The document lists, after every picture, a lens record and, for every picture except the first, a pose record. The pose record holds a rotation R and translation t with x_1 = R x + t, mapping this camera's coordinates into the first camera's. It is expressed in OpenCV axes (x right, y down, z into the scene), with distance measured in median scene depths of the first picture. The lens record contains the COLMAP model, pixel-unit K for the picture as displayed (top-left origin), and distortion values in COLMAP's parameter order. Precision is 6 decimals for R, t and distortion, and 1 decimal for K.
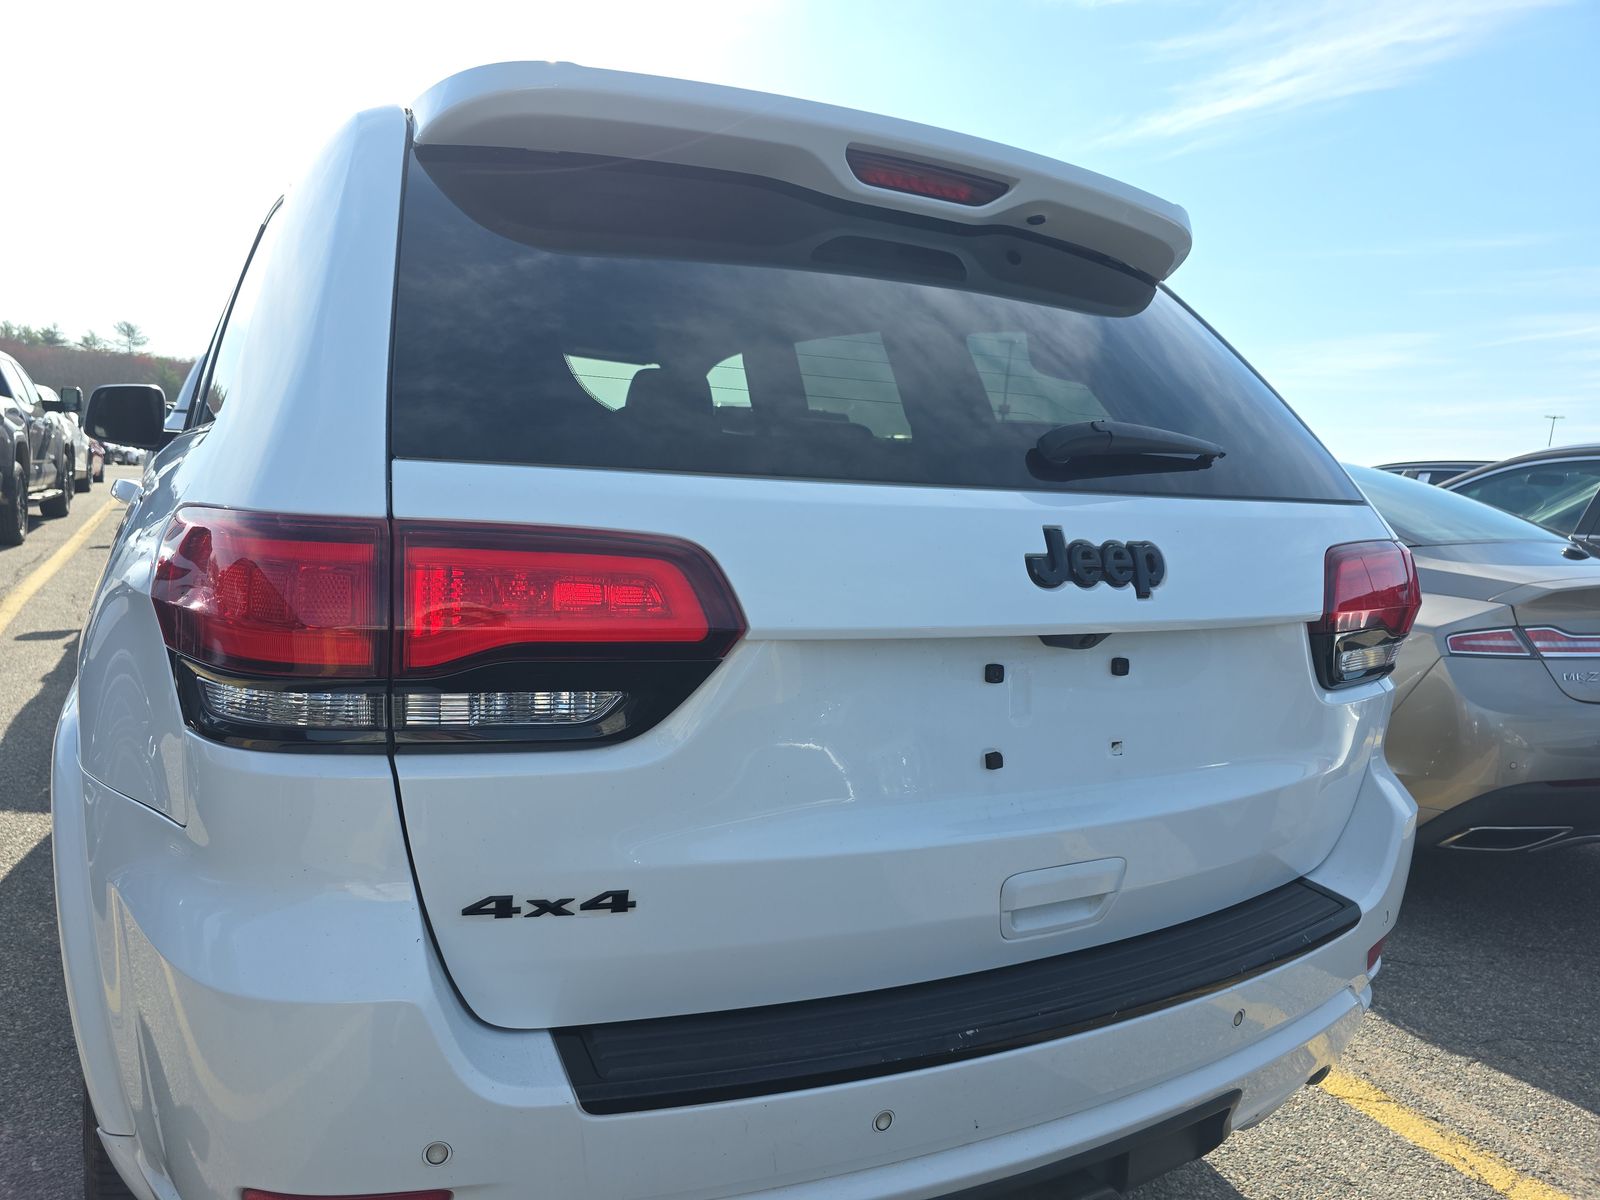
lens RADIAL K [[995.5, 0, 844.0], [0, 995.5, 603.2], [0, 0, 1]] dist [0.039846, -0.023563]
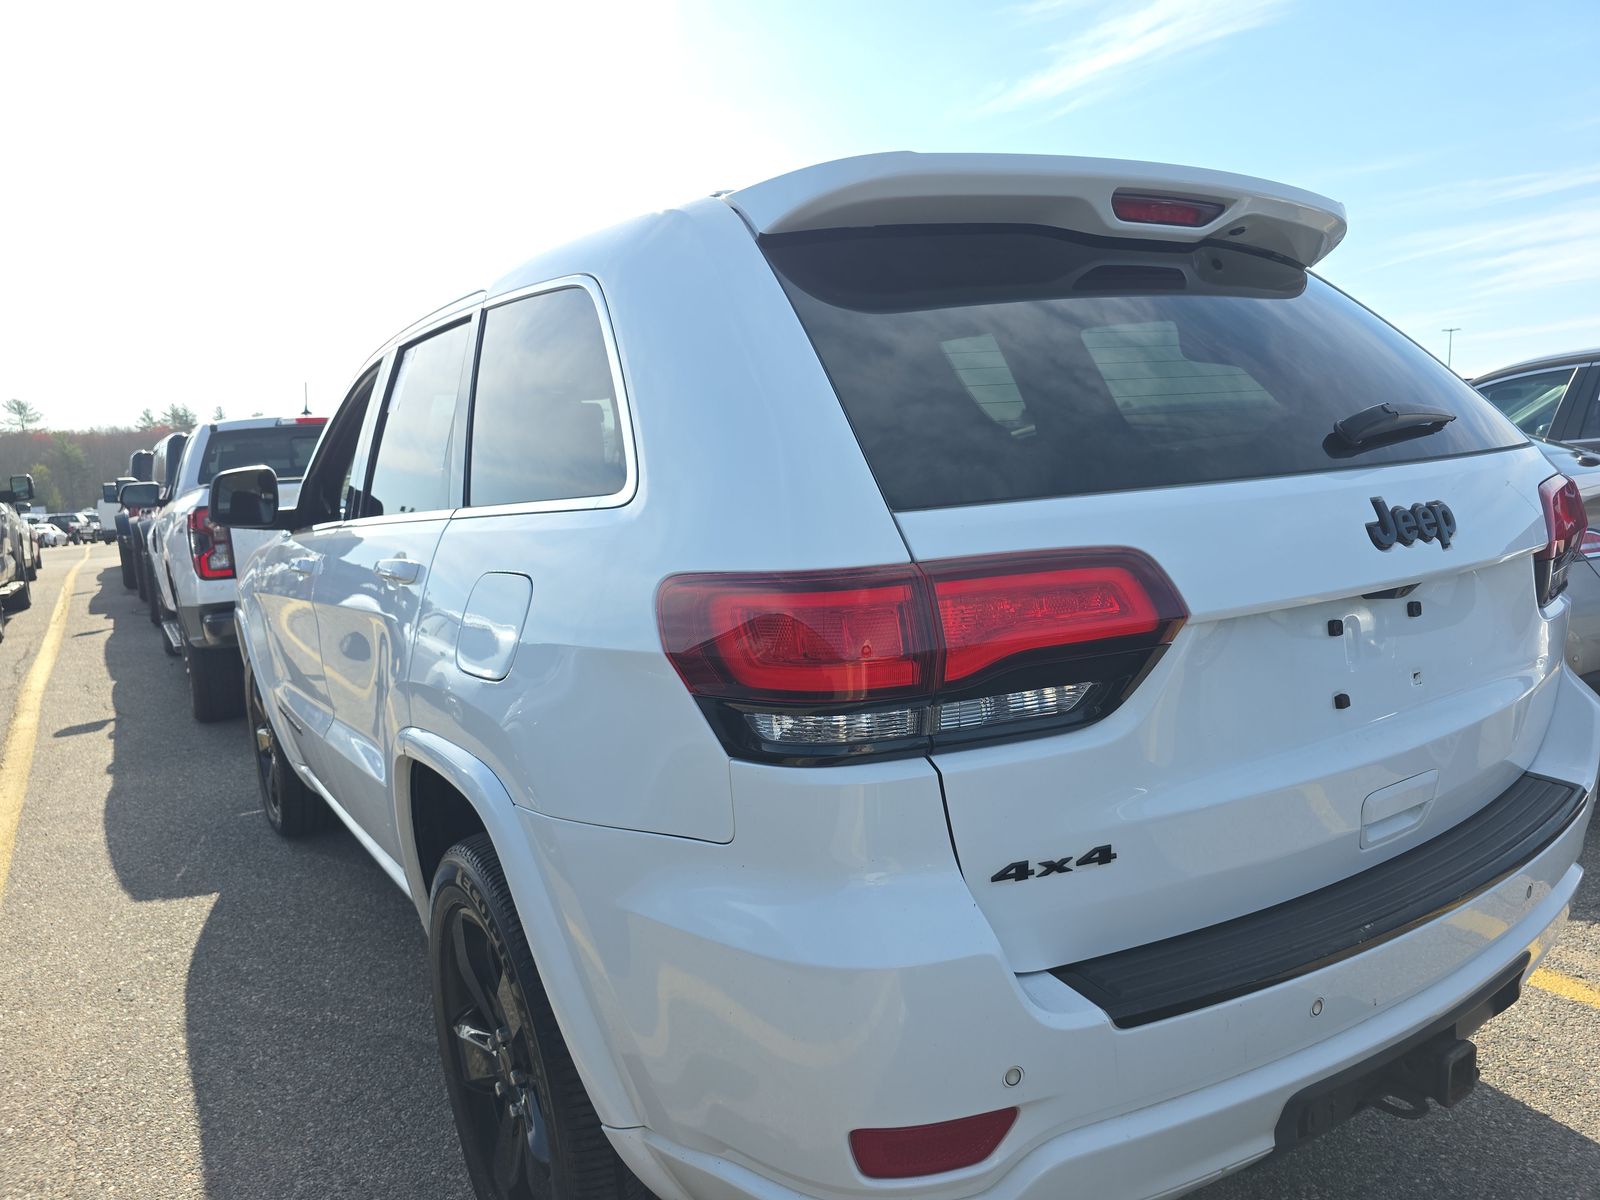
lens RADIAL K [[995.5, 0, 844.0], [0, 995.5, 603.2], [0, 0, 1]] dist [0.039846, -0.023563]
pose [[0.989991, -0.128930, 0.057404, -0.470071], [0.128228, 0.991619, 0.015768, -0.049616], [-0.058956, -0.008249, 0.998226, -0.145520]]
